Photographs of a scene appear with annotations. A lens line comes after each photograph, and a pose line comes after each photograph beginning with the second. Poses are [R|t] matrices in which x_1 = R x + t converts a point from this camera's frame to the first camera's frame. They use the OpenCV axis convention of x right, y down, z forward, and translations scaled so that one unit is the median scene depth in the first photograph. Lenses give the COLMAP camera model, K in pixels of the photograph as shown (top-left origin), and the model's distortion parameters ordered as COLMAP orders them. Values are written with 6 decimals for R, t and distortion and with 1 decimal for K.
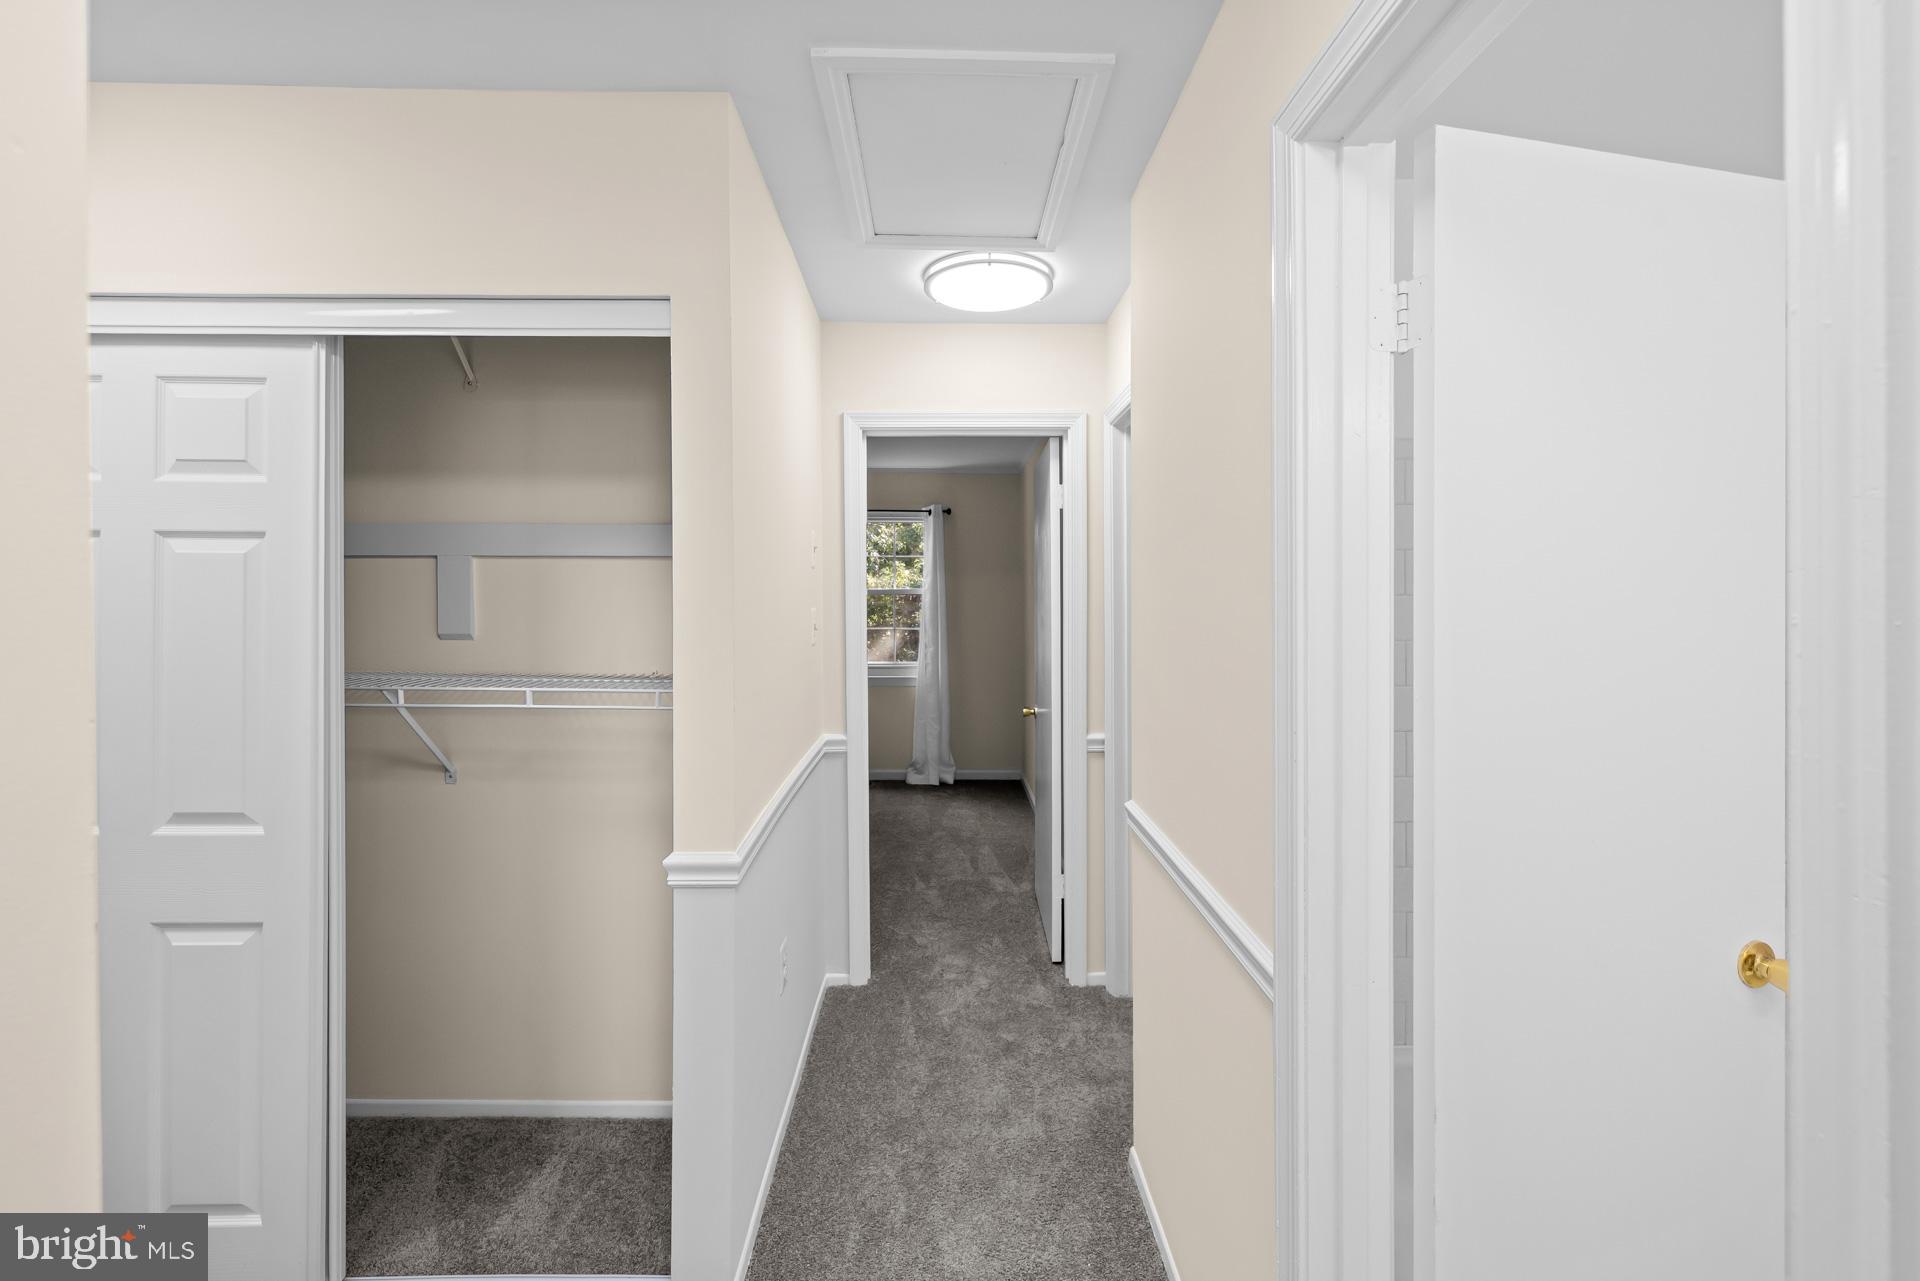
lens RADIAL K [[833.9, 0, 957.3], [0, 833.9, 606.9], [0, 0, 1]] dist [0.000009, 0.000526]
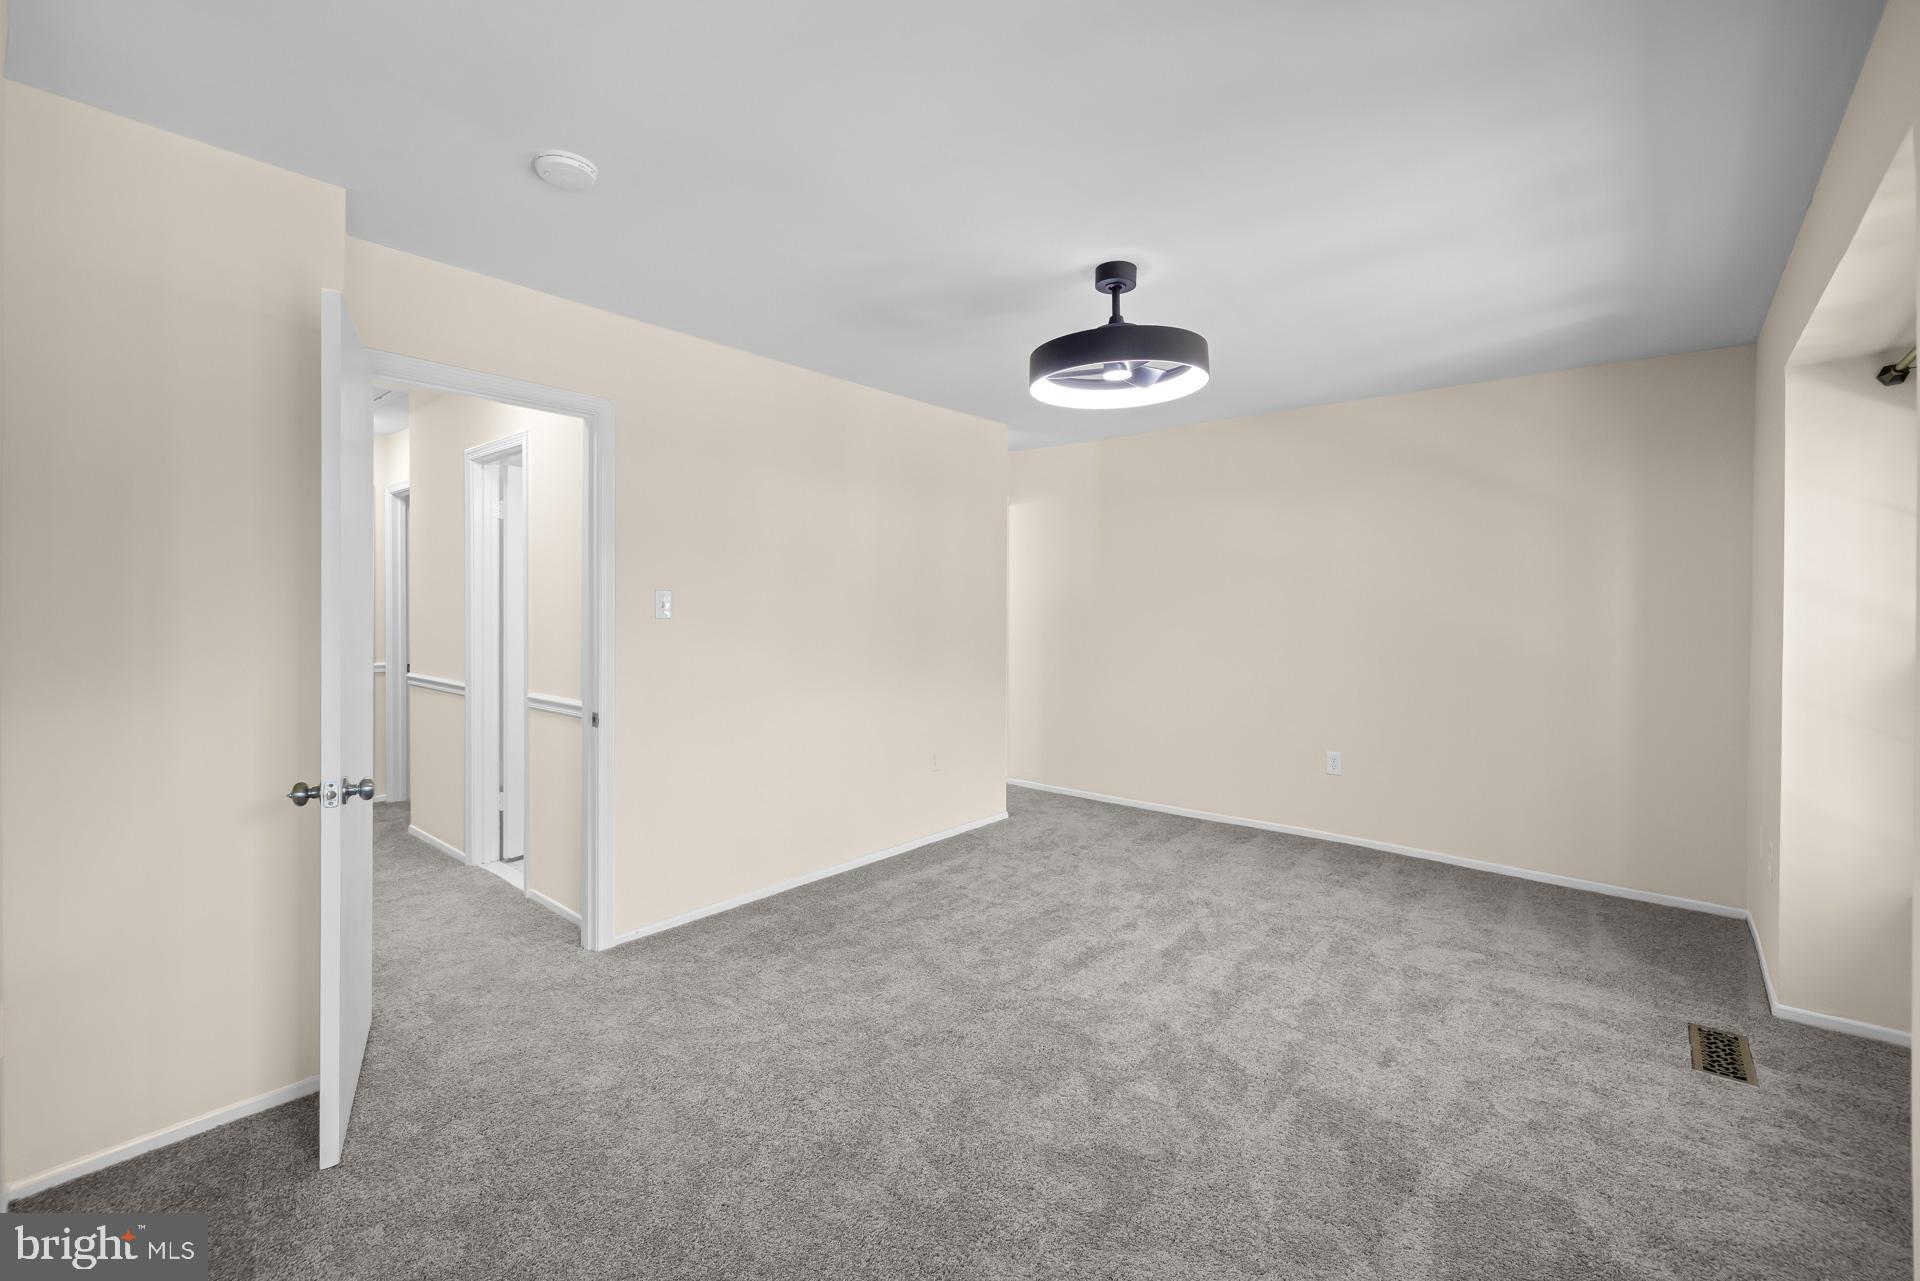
lens RADIAL K [[806.6, 0, 955.2], [0, 806.6, 609.1], [0, 0, 1]] dist [-0.001963, 0.000244]
pose [[0.672136, -0.000930, 0.740428, -0.843096], [-0.004776, 0.999973, 0.005592, 0.090337], [-0.740413, -0.007295, 0.672113, -3.138422]]
